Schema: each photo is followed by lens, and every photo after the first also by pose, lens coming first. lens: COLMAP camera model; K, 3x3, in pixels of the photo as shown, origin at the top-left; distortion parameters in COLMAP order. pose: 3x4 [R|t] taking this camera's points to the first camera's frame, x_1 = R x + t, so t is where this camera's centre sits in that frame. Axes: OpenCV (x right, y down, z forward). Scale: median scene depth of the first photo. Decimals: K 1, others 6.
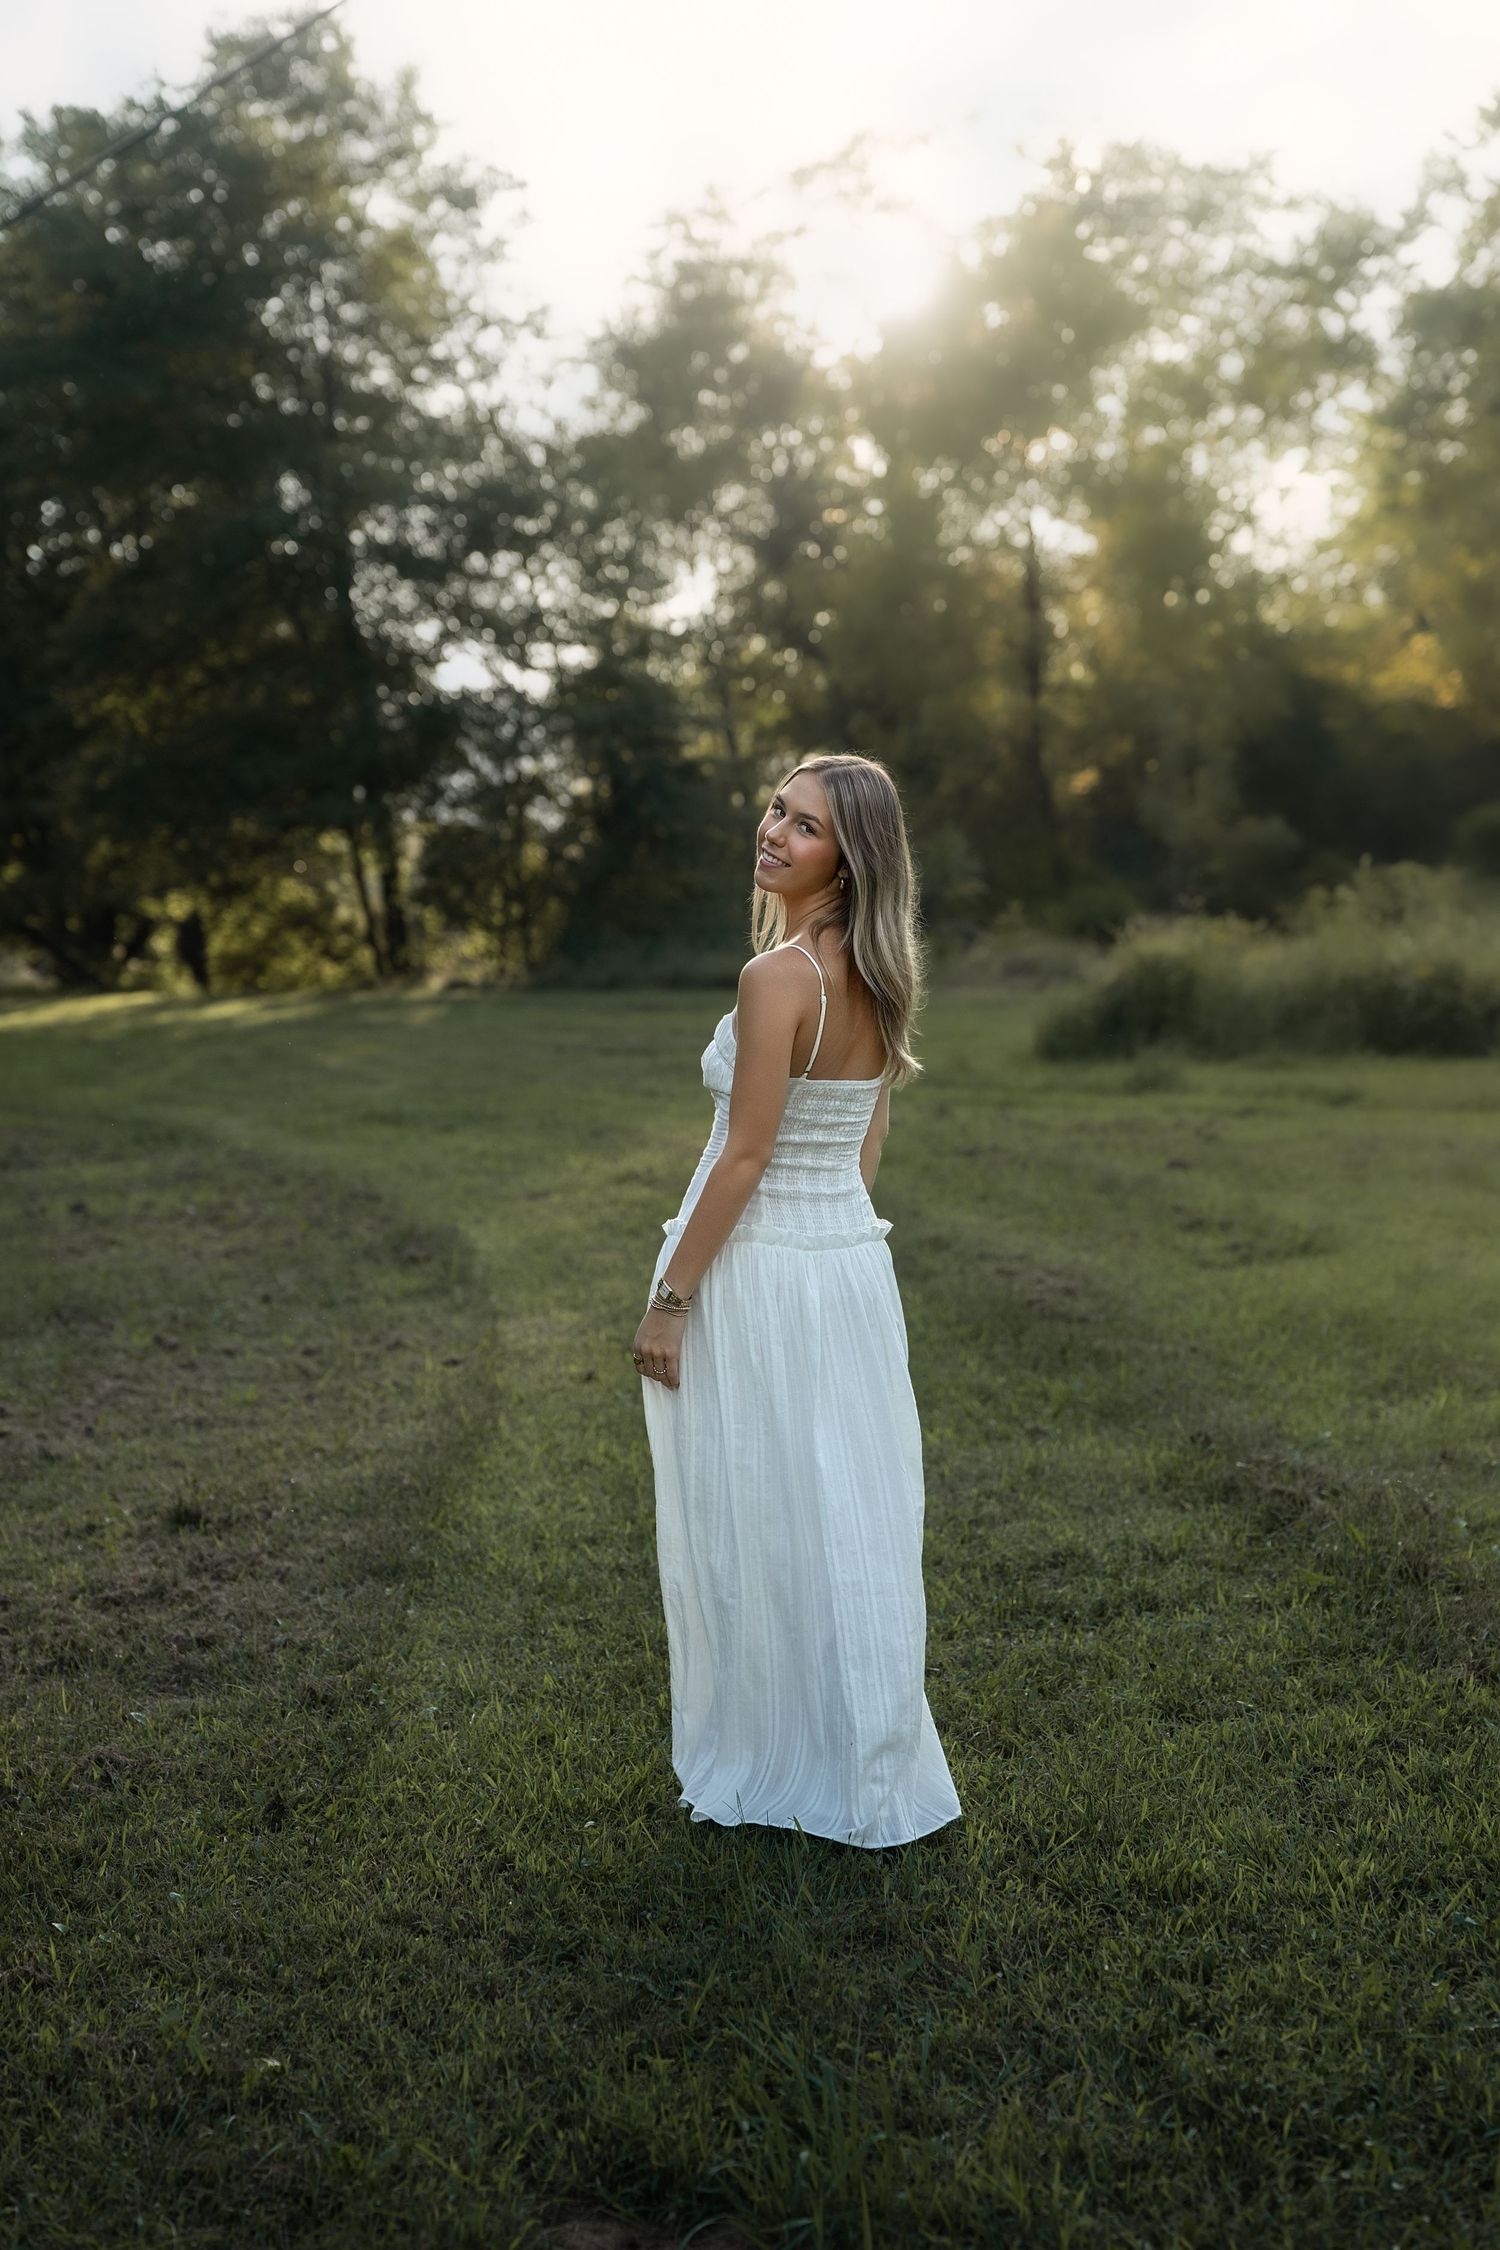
lens RADIAL K [[4154.2, 0, 751.8], [0, 4154.2, 1119.7], [0, 0, 1]] dist [-0.017042, 0.000000]
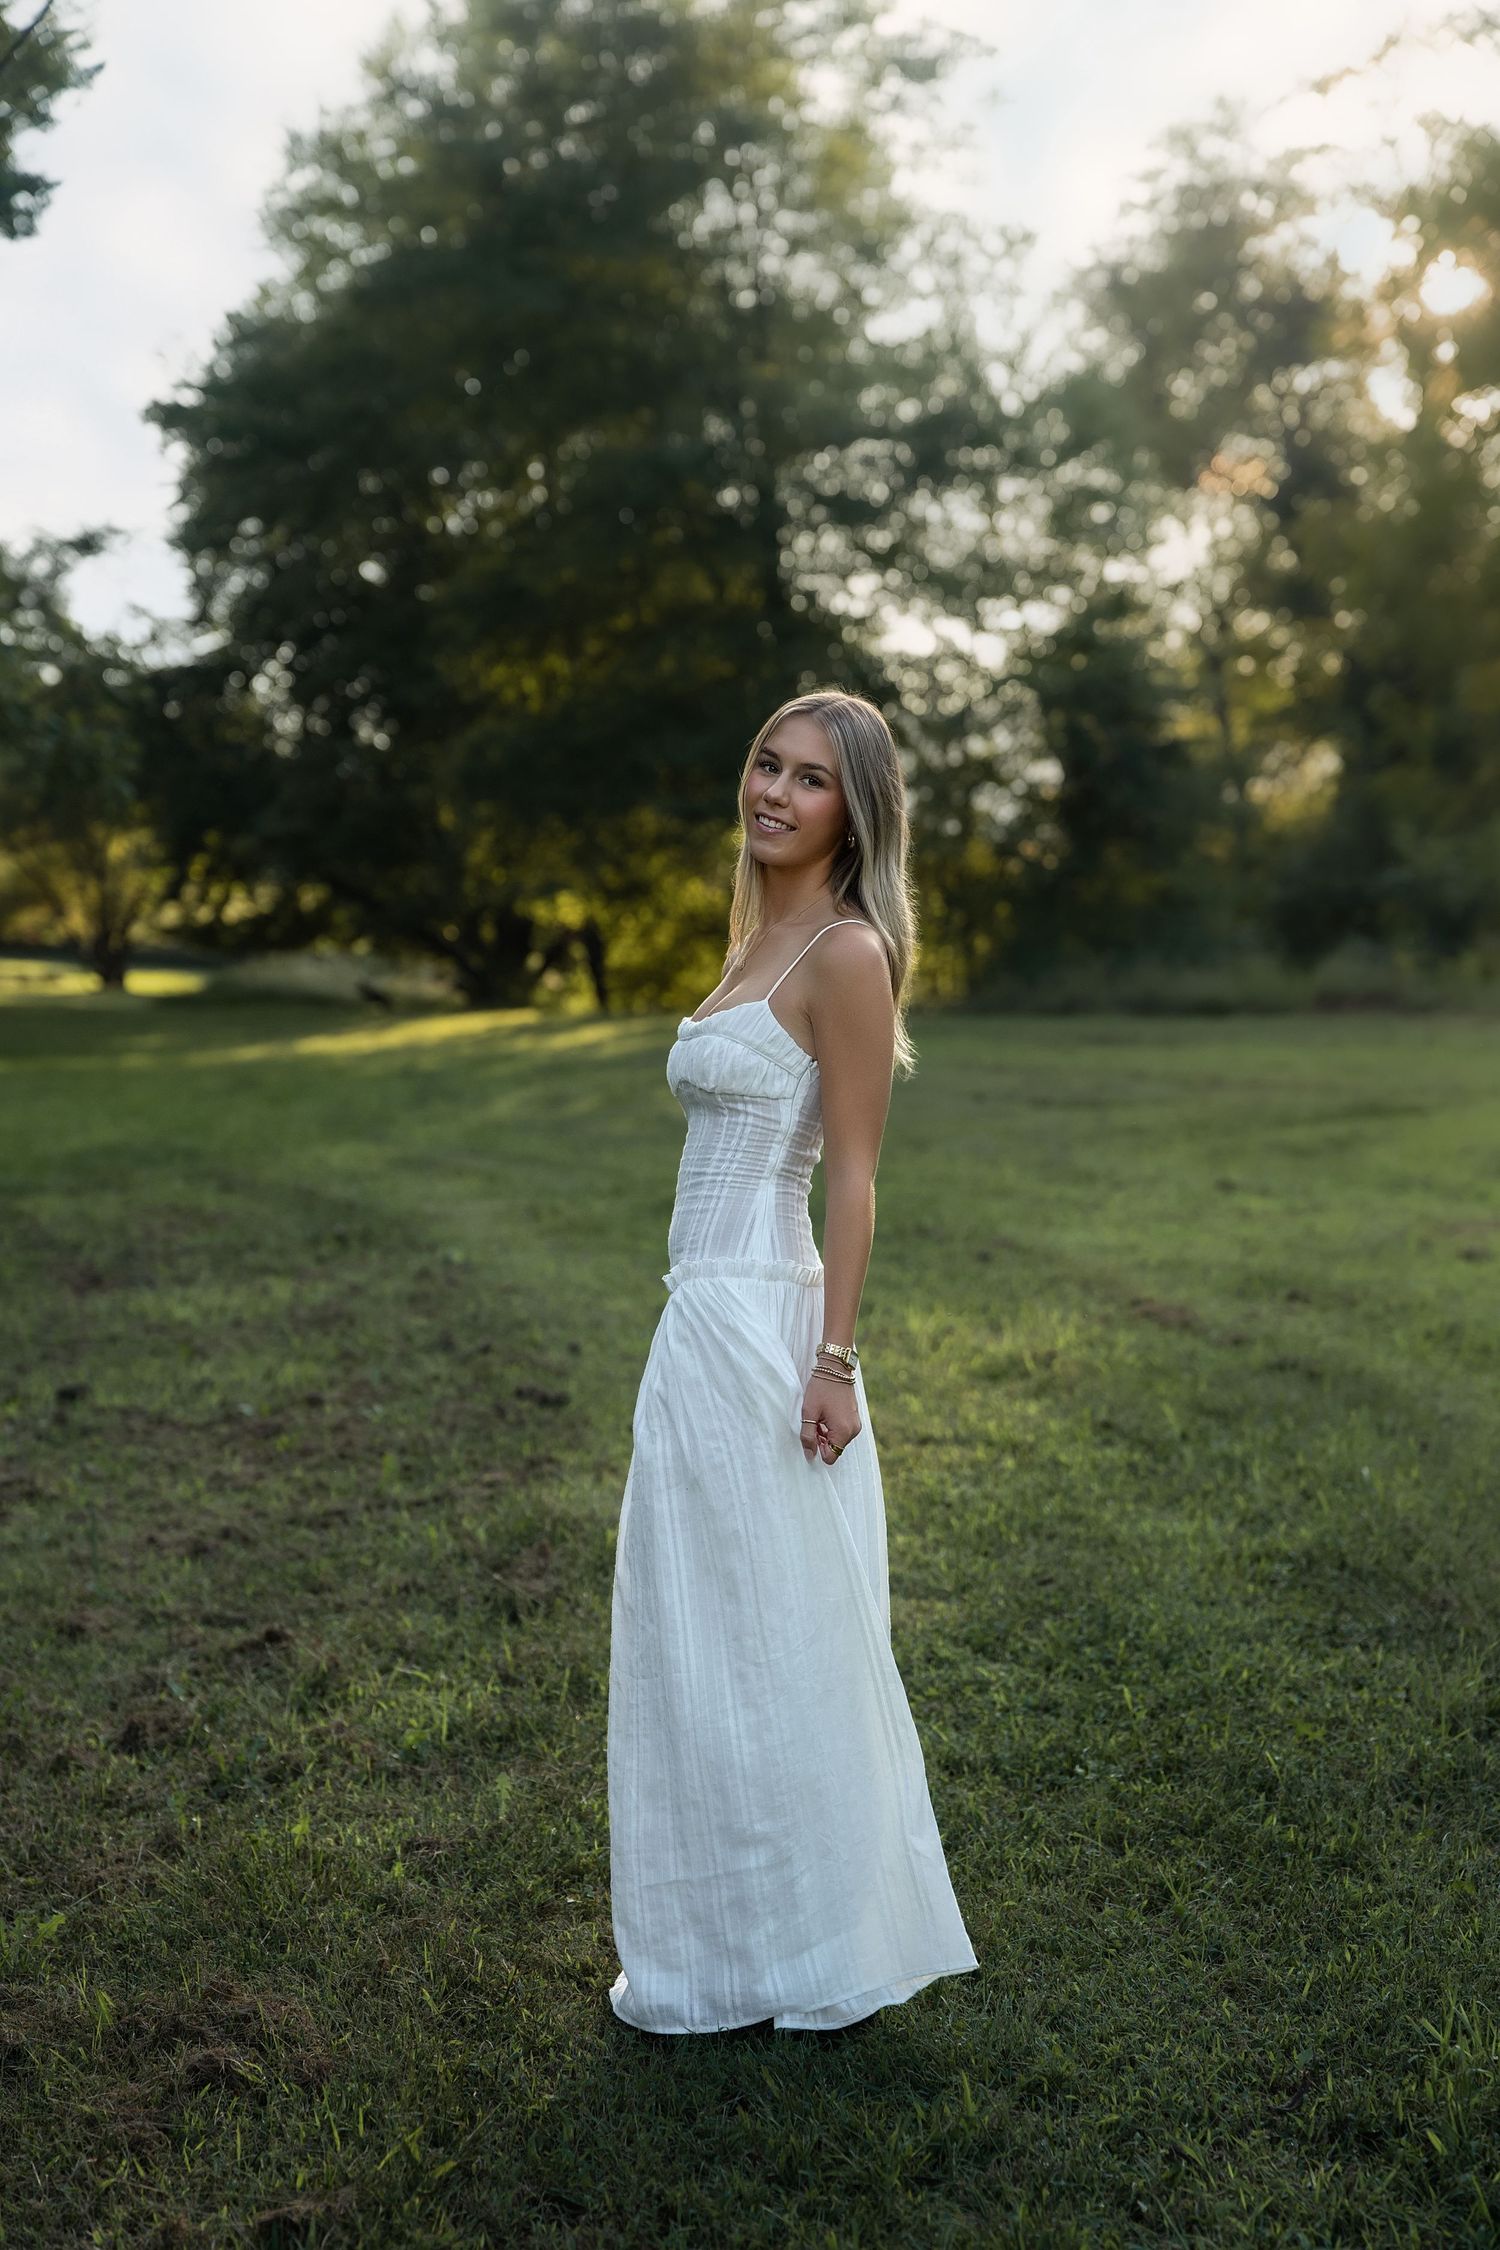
lens RADIAL K [[4343.7, 0, 763.9], [0, 4343.7, 1148.8], [0, 0, 1]] dist [0.348701, 0.000000]
pose [[0.993870, 0.017176, -0.109212, 0.000701], [-0.017086, 0.999852, 0.001760, -0.004055], [0.109226, 0.000117, 0.994017, 0.102006]]
